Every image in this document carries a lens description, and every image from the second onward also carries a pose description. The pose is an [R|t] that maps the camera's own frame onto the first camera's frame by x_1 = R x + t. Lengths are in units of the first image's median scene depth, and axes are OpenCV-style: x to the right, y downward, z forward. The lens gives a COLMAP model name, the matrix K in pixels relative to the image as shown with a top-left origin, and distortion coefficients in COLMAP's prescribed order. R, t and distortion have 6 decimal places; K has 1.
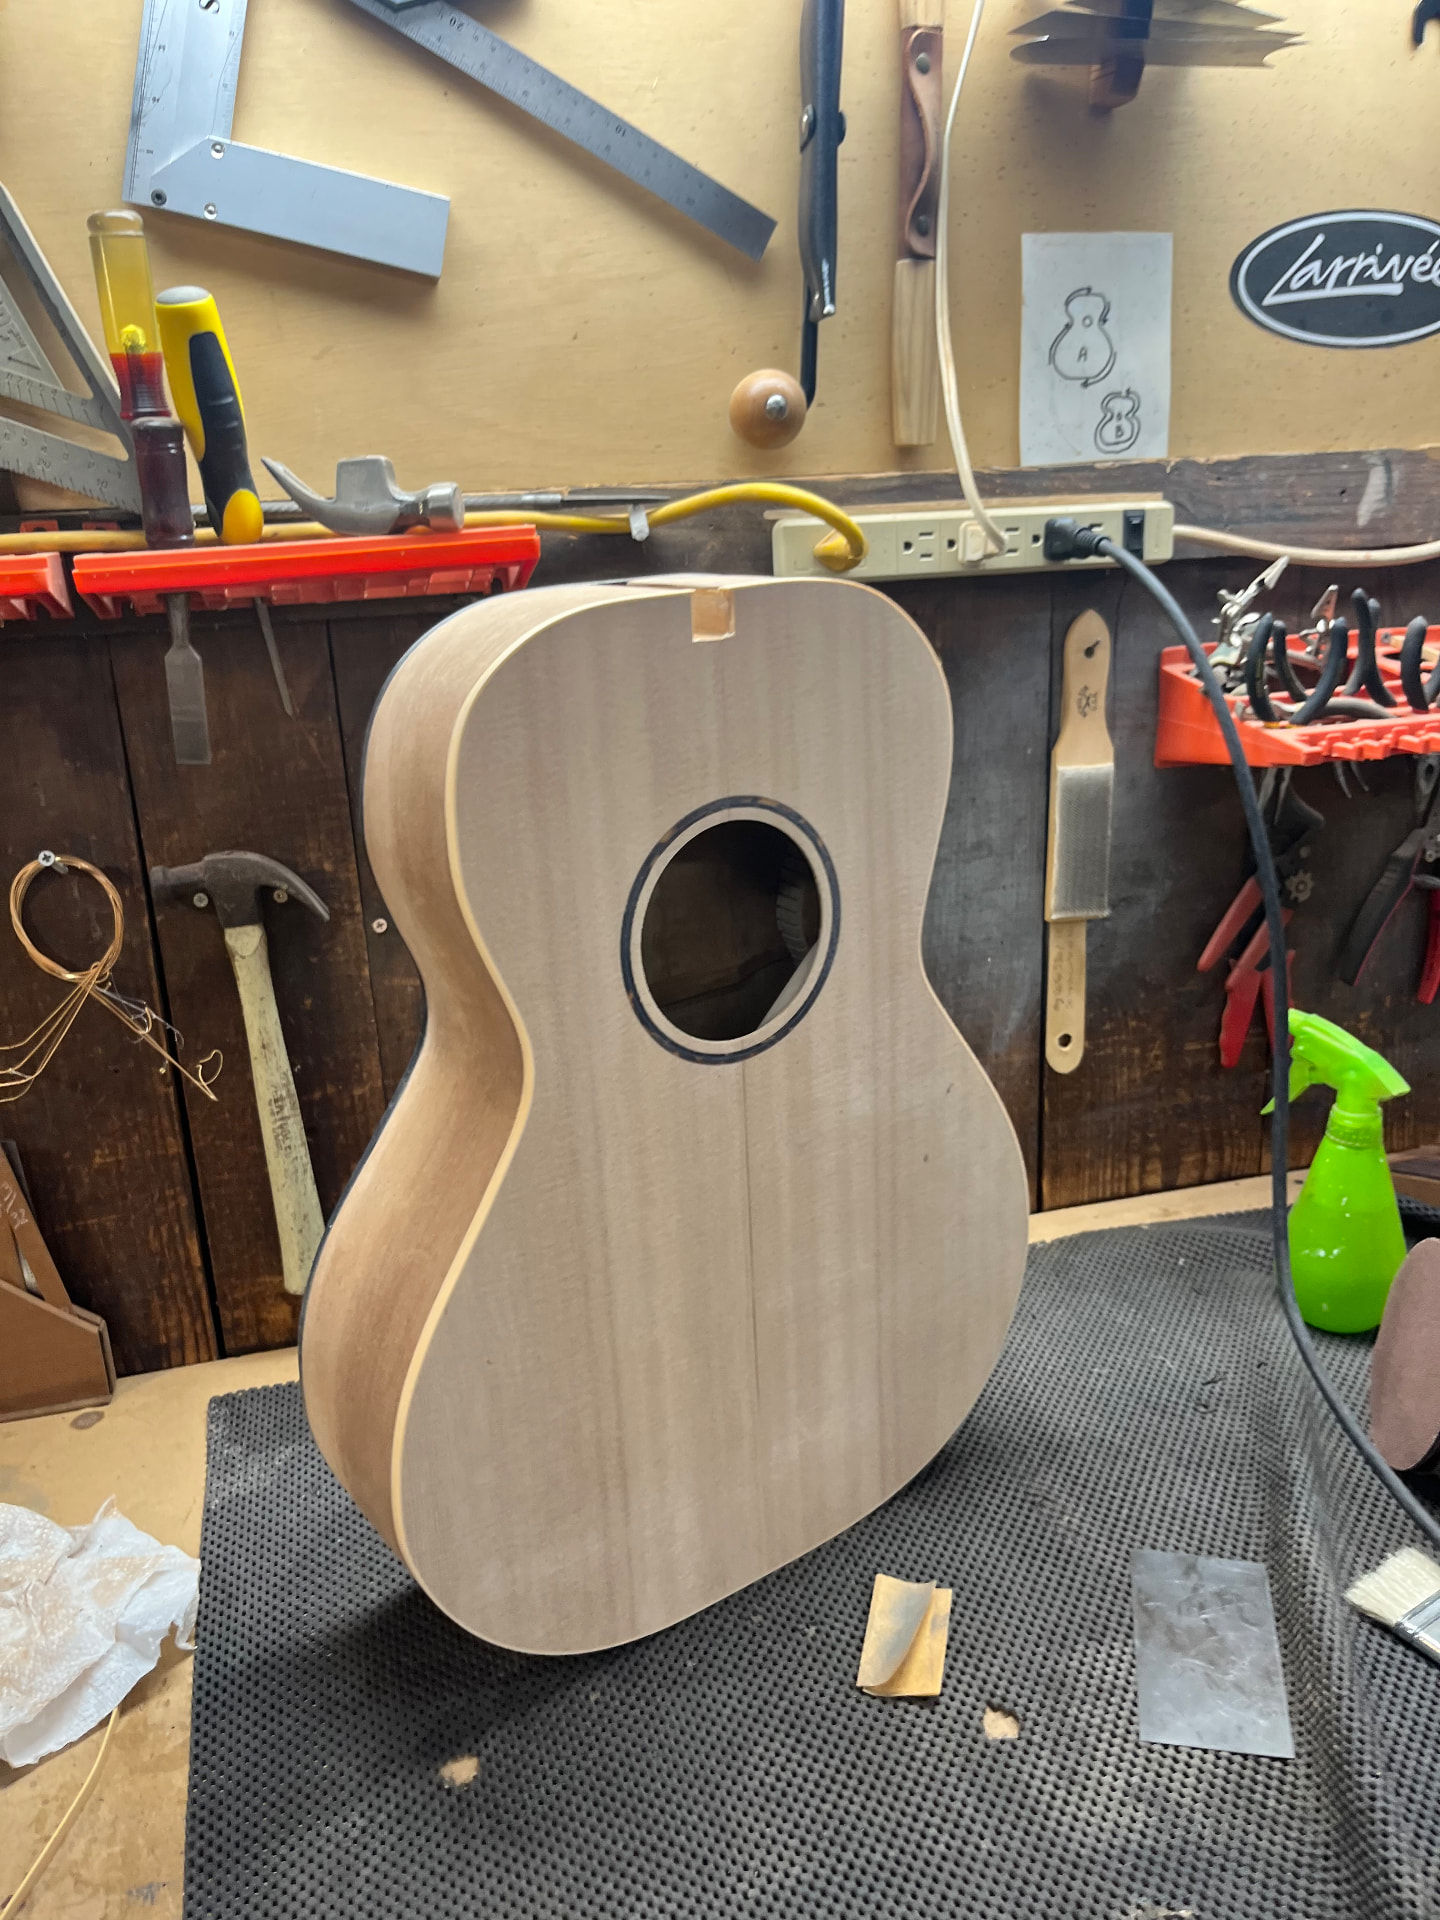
lens RADIAL K [[1480.1, 0, 713.9], [0, 1480.1, 943.4], [0, 0, 1]] dist [0.057844, -0.094453]
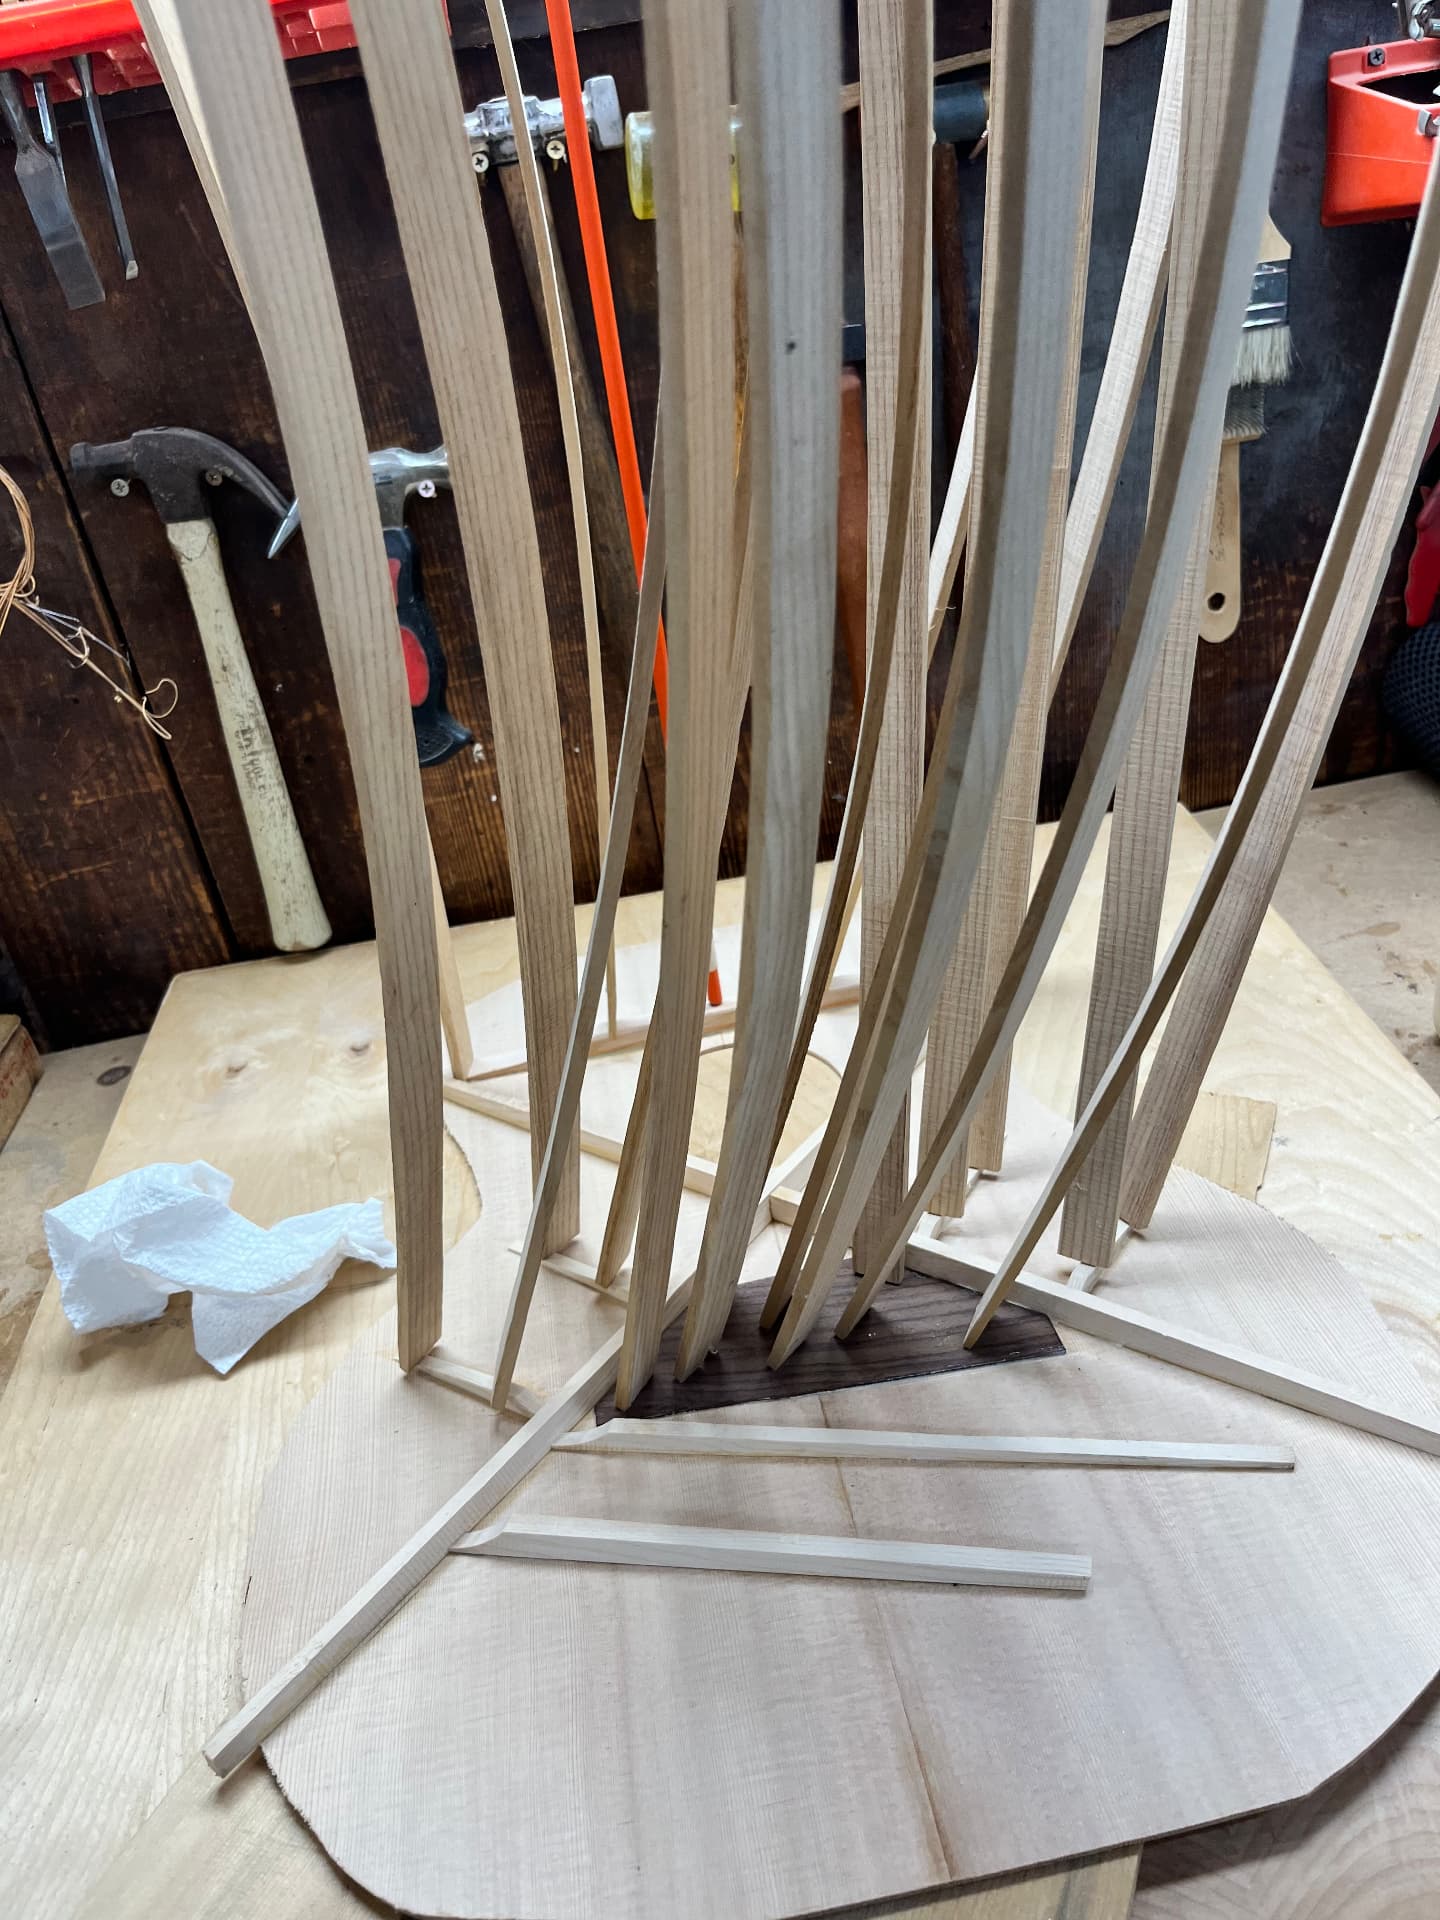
lens RADIAL K [[1480.1, 0, 730.5], [0, 1480.1, 951.2], [0, 0, 1]] dist [0.057844, -0.094453]
pose [[0.990296, -0.036692, -0.134041, 0.094237], [0.067417, 0.970262, 0.232479, 0.049068], [0.121525, -0.239260, 0.963321, 0.153993]]
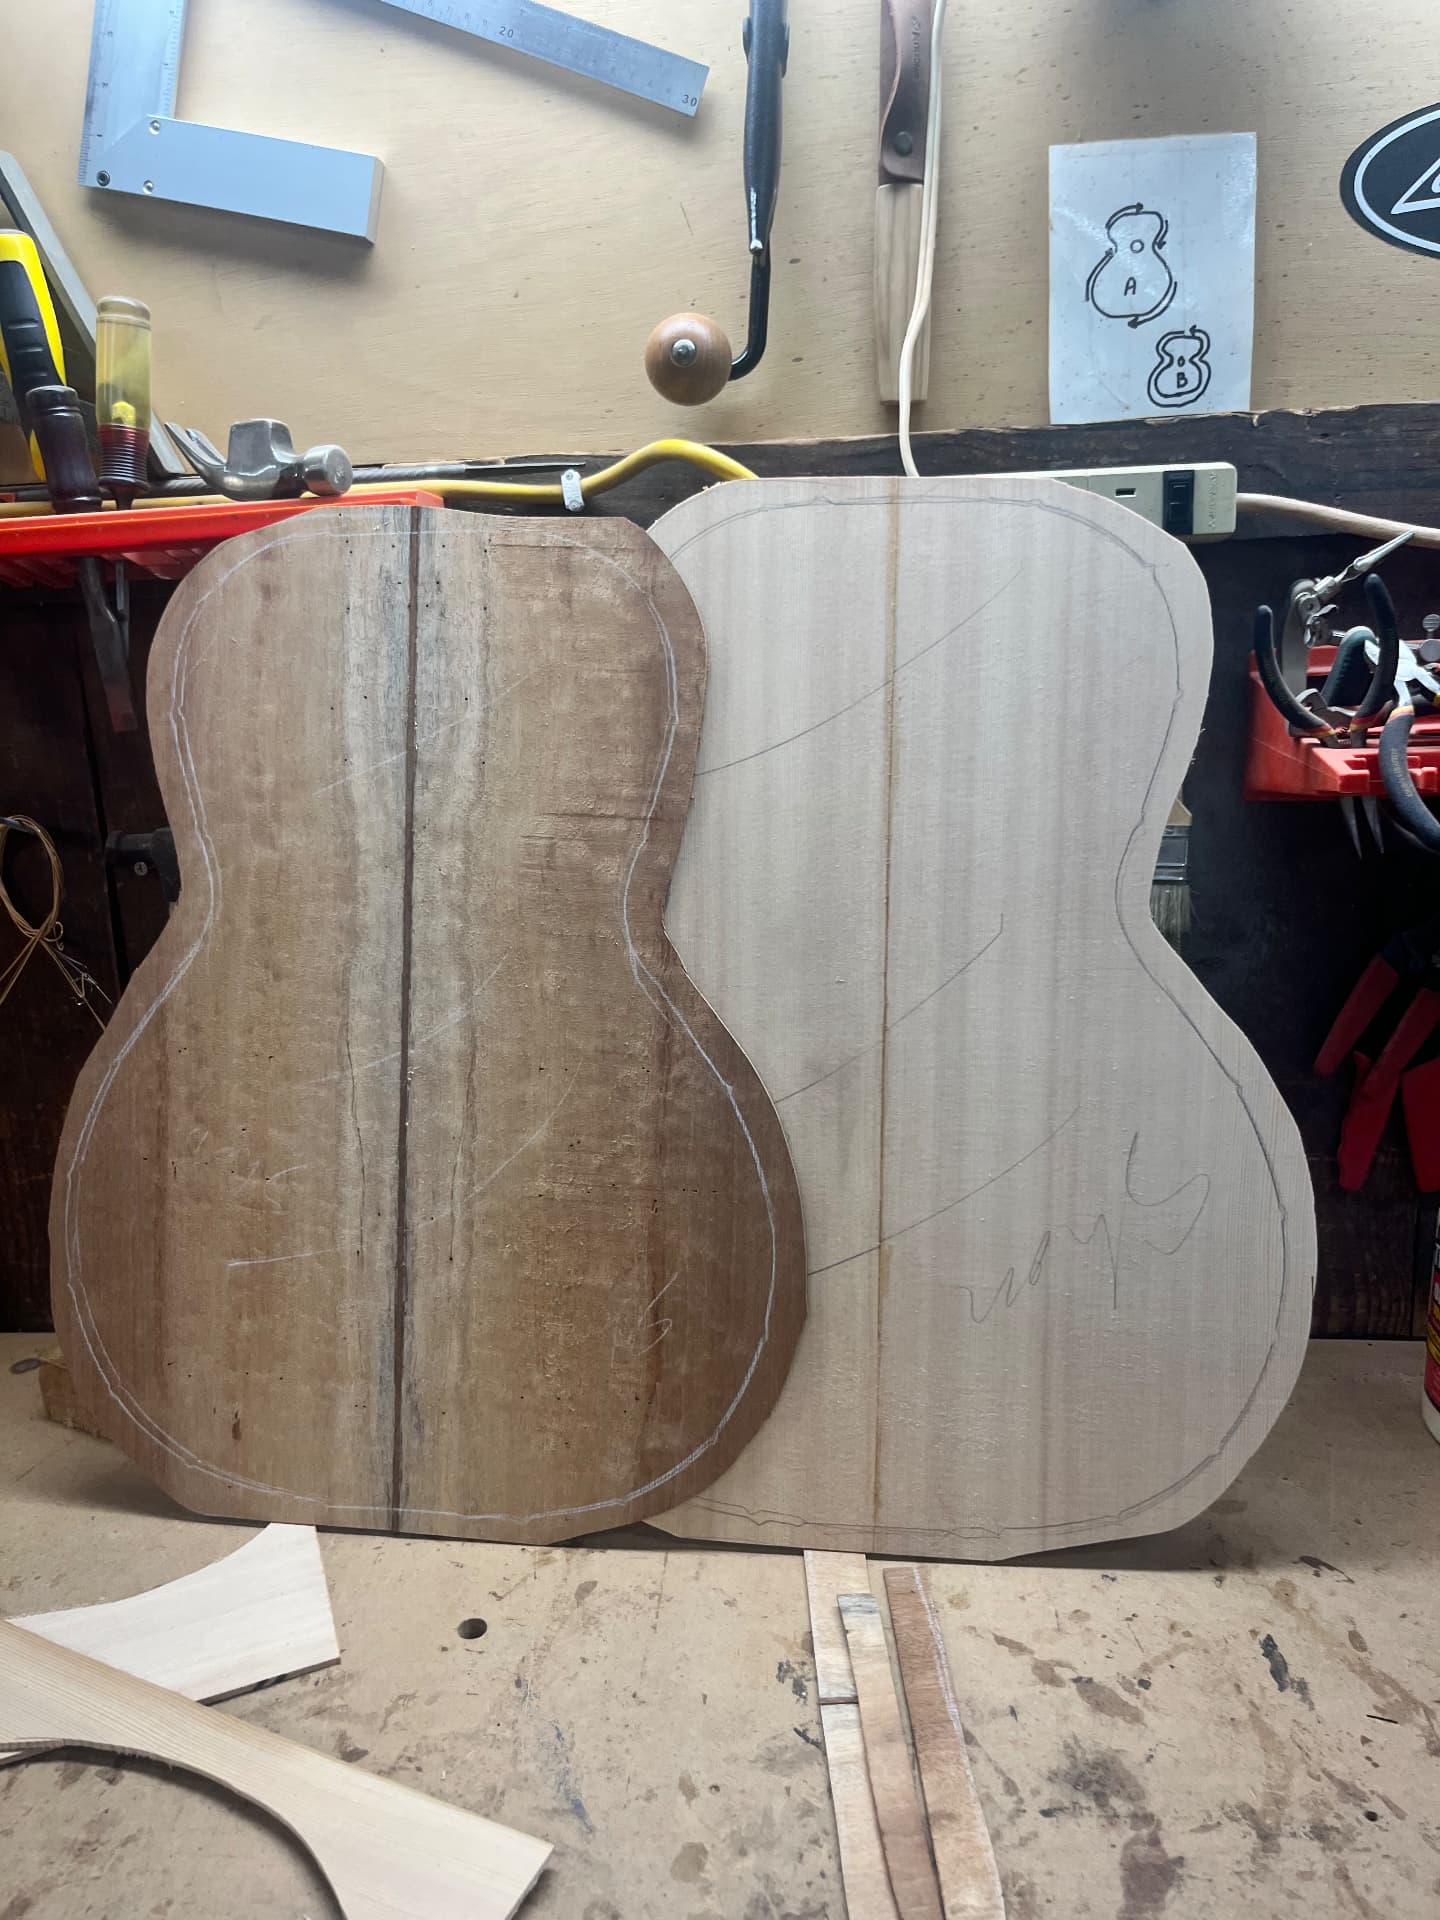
lens RADIAL K [[1480.1, 0, 730.5], [0, 1480.1, 947.0], [0, 0, 1]] dist [0.057844, -0.094453]
pose [[0.935526, 0.083814, -0.343172, 0.356545], [-0.098662, 0.994781, -0.026005, 0.010292], [0.339202, 0.058187, 0.938912, 0.175379]]
